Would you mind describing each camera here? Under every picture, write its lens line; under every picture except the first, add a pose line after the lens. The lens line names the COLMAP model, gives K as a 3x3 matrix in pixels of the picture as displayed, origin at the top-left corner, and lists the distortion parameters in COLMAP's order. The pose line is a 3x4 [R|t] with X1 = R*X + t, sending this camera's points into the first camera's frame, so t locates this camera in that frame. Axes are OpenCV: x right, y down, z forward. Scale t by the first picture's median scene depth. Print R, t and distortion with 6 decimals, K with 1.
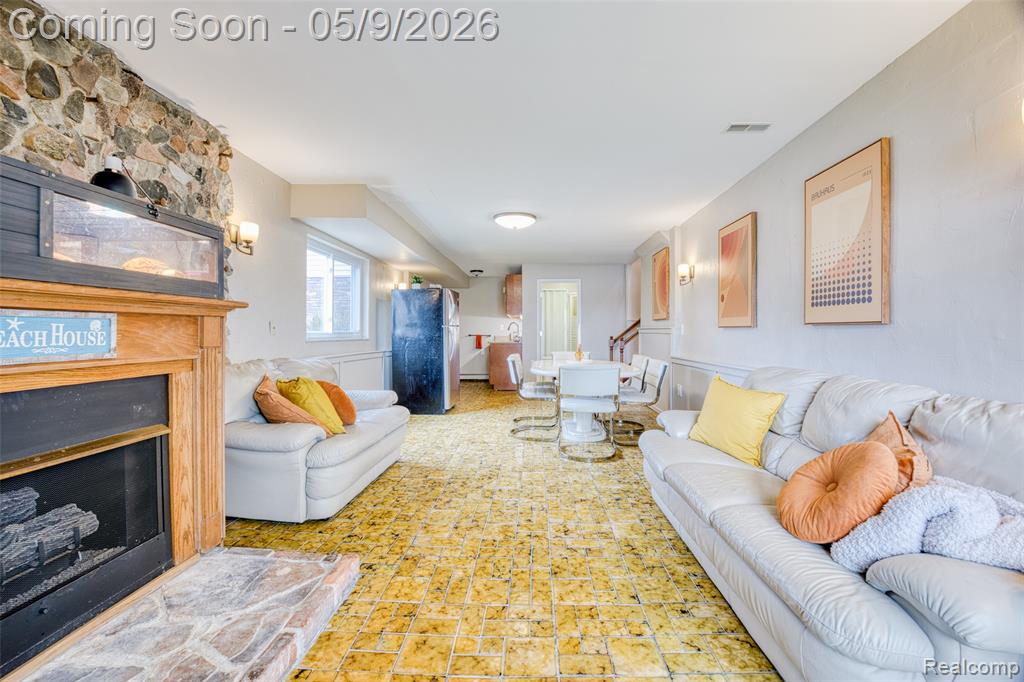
lens RADIAL K [[417.7, 0, 519.3], [0, 417.7, 334.0], [0, 0, 1]] dist [-0.019988, 0.000244]
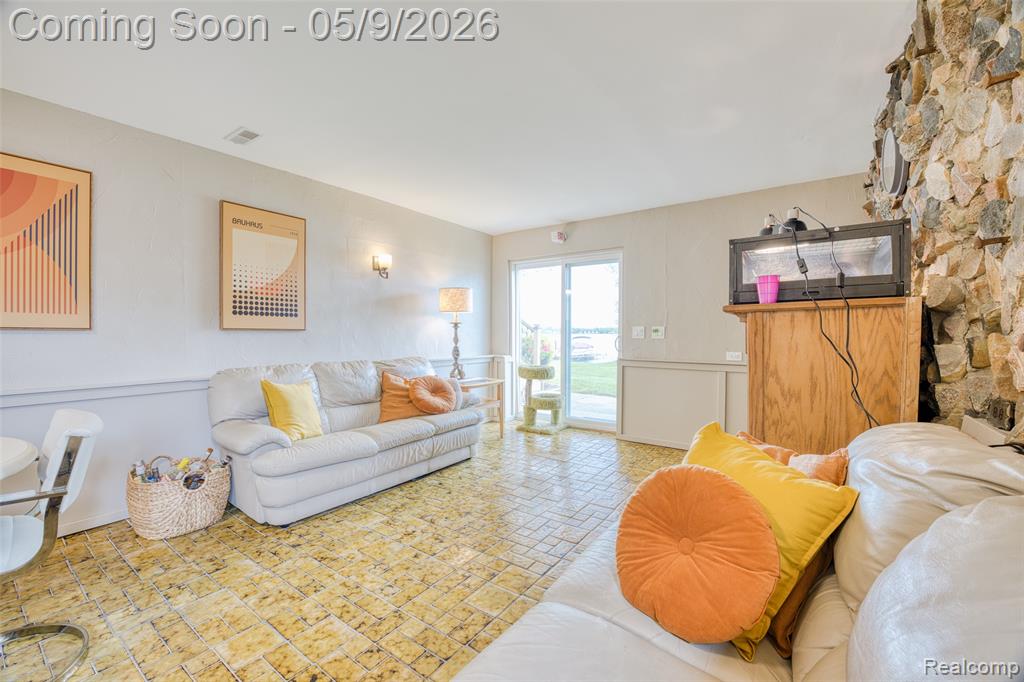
lens RADIAL K [[417.7, 0, 506.9], [0, 417.7, 336.6], [0, 0, 1]] dist [-0.019988, 0.000244]
pose [[-0.830006, -0.009117, 0.557680, -0.611196], [-0.001500, 0.999899, 0.014114, -0.021492], [-0.557753, 0.010878, -0.829936, 1.607207]]
